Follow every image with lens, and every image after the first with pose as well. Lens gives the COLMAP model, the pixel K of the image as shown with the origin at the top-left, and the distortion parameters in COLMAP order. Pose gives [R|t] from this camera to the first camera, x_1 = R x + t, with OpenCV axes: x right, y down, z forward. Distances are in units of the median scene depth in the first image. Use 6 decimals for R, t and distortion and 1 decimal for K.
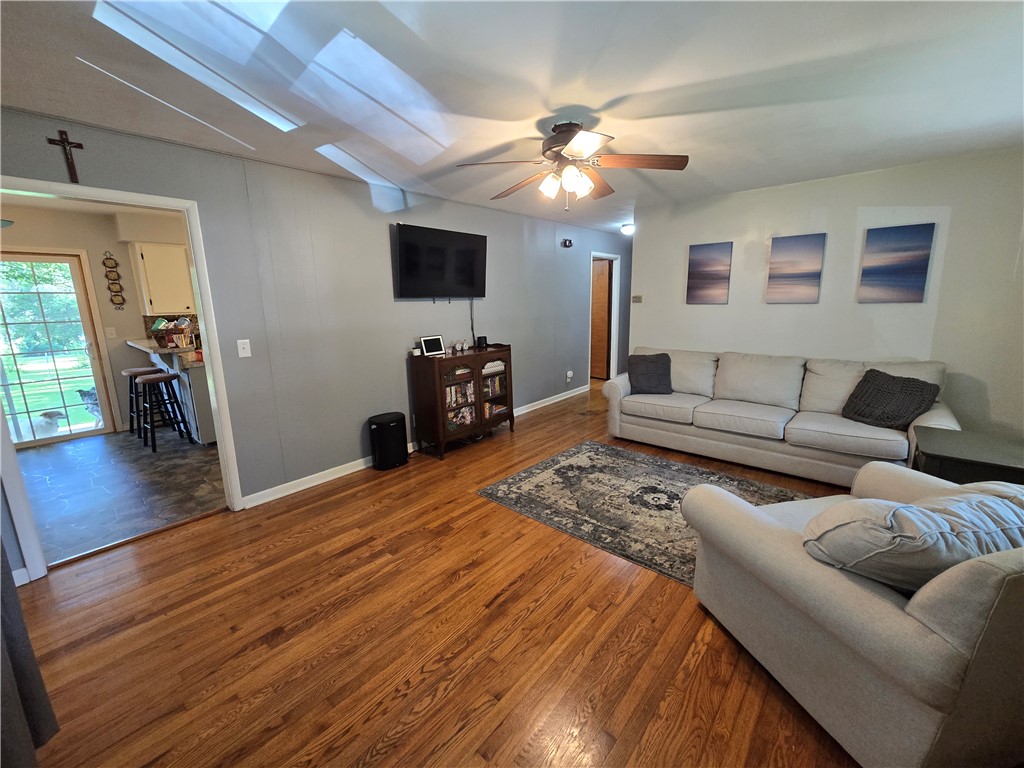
lens RADIAL K [[422.3, 0, 507.5], [0, 422.3, 384.0], [0, 0, 1]] dist [-0.001556, -0.000071]
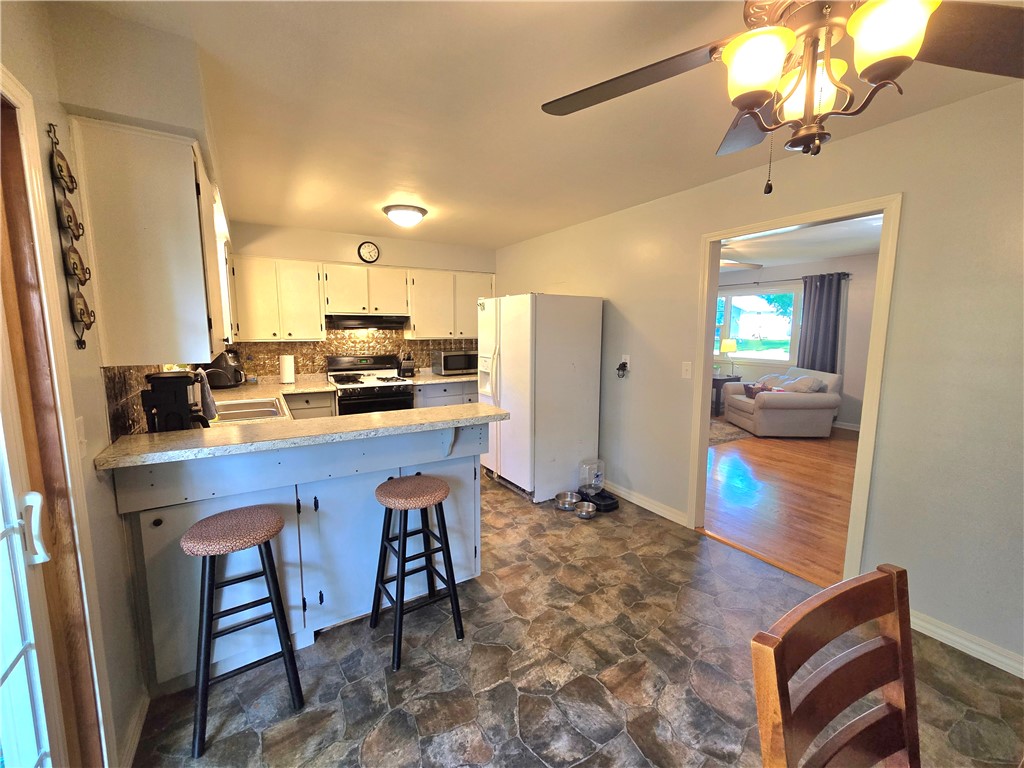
lens RADIAL K [[422.3, 0, 510.4], [0, 422.3, 384.3], [0, 0, 1]] dist [-0.001556, -0.000071]
pose [[0.303155, -0.109937, 0.946579, -1.807865], [0.190264, 0.980306, 0.052920, -0.192505], [-0.933754, 0.164057, 0.318101, 1.097206]]
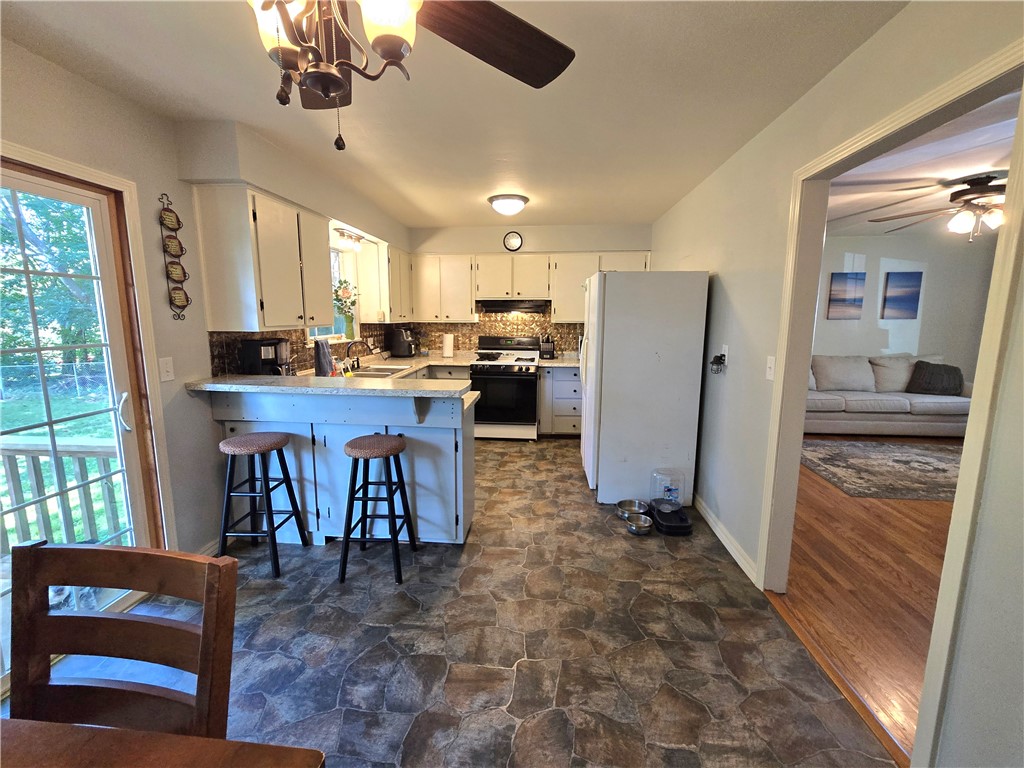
lens RADIAL K [[422.3, 0, 502.9], [0, 422.3, 382.7], [0, 0, 1]] dist [-0.001556, -0.000071]
pose [[0.812922, -0.076006, 0.577391, -1.499274], [0.104101, 0.994443, -0.015662, -0.103101], [-0.572992, 0.072839, 0.816318, 0.690776]]
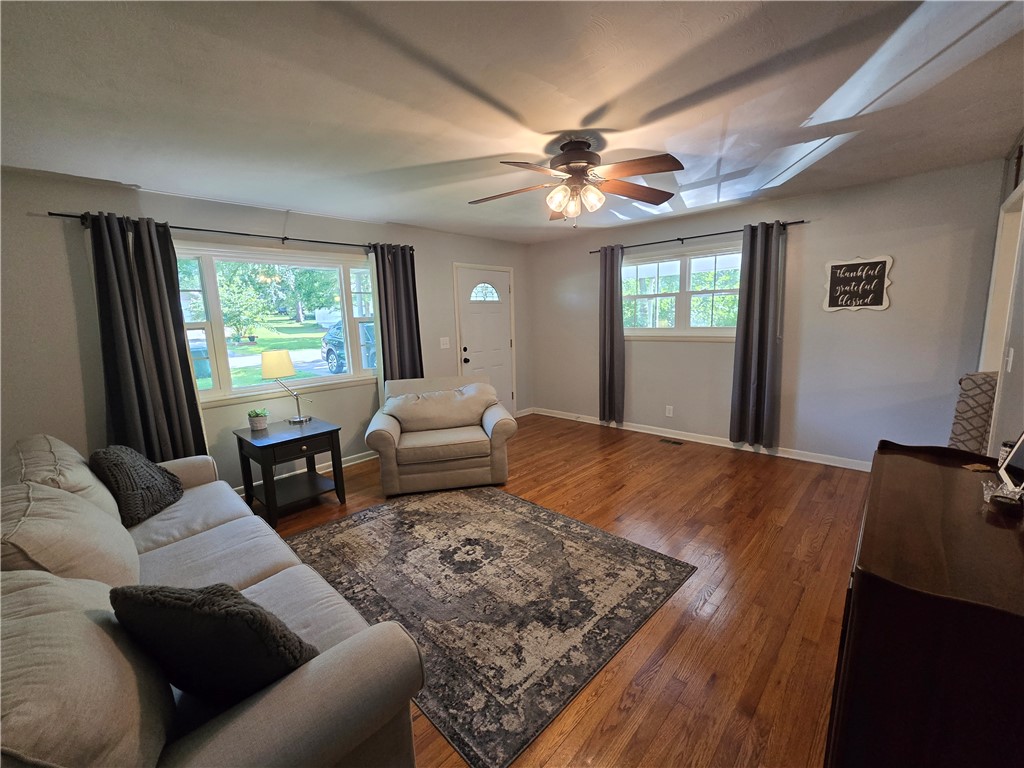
lens RADIAL K [[422.3, 0, 515.9], [0, 422.3, 382.3], [0, 0, 1]] dist [-0.001556, -0.000071]
pose [[-0.998150, 0.045621, 0.040202, 0.218993], [0.056864, 0.934501, 0.351389, -0.364498], [-0.021538, 0.353024, -0.935366, 1.758214]]
